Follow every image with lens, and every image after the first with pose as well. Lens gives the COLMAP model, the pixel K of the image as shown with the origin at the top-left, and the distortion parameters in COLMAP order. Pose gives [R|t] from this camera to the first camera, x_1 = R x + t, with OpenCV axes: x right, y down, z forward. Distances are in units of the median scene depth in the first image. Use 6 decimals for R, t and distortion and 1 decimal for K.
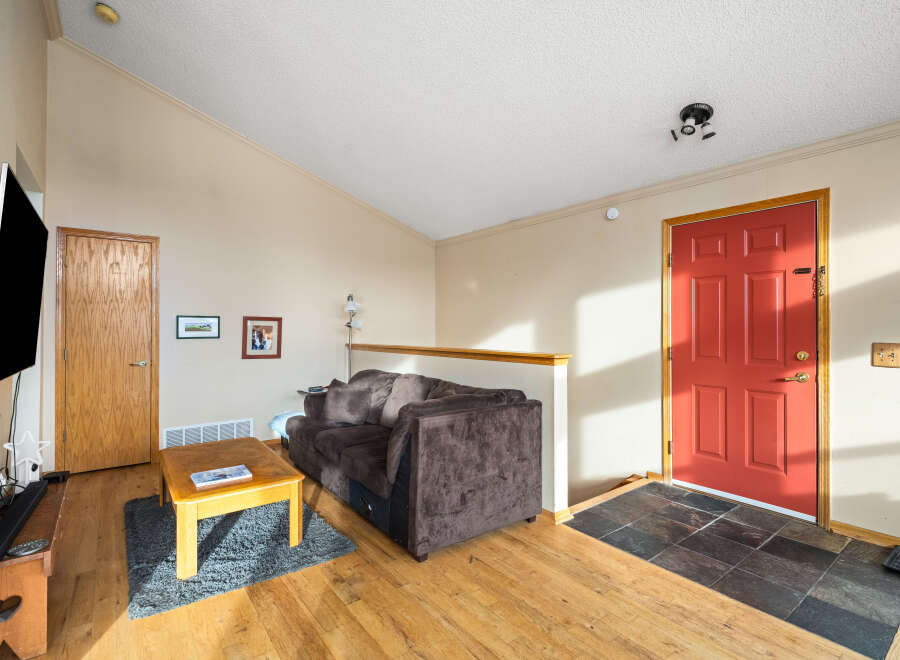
lens RADIAL K [[447.5, 0, 451.6], [0, 447.5, 323.4], [0, 0, 1]] dist [-0.001664, -0.000056]
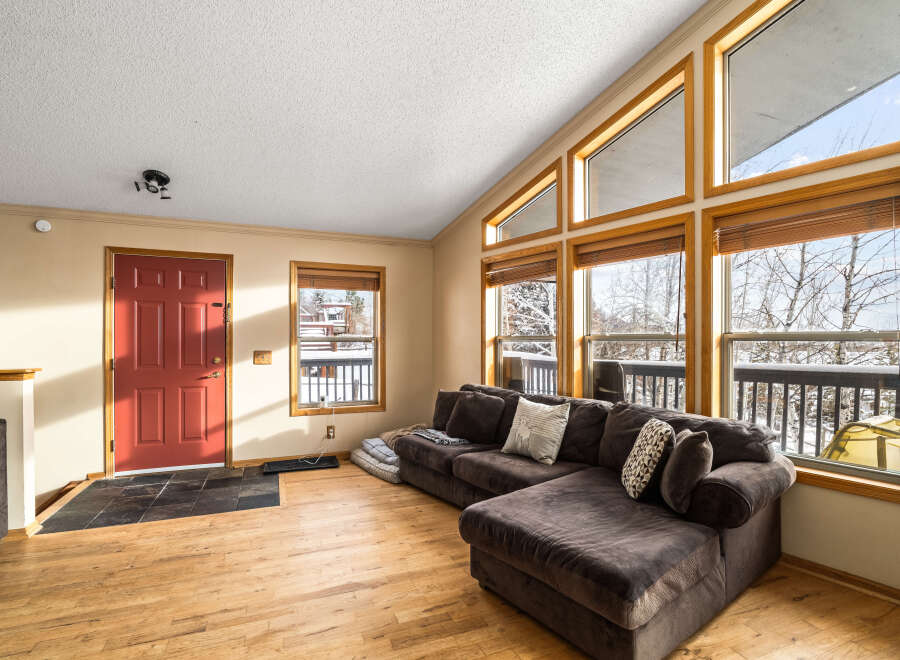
lens RADIAL K [[441.3, 0, 446.8], [0, 441.3, 342.3], [0, 0, 1]] dist [-0.000696, -0.000020]
pose [[0.273976, 0.000332, 0.961737, -0.456564], [-0.011561, 0.999929, 0.002948, -0.003848], [-0.961667, -0.011926, 0.273960, -0.169447]]
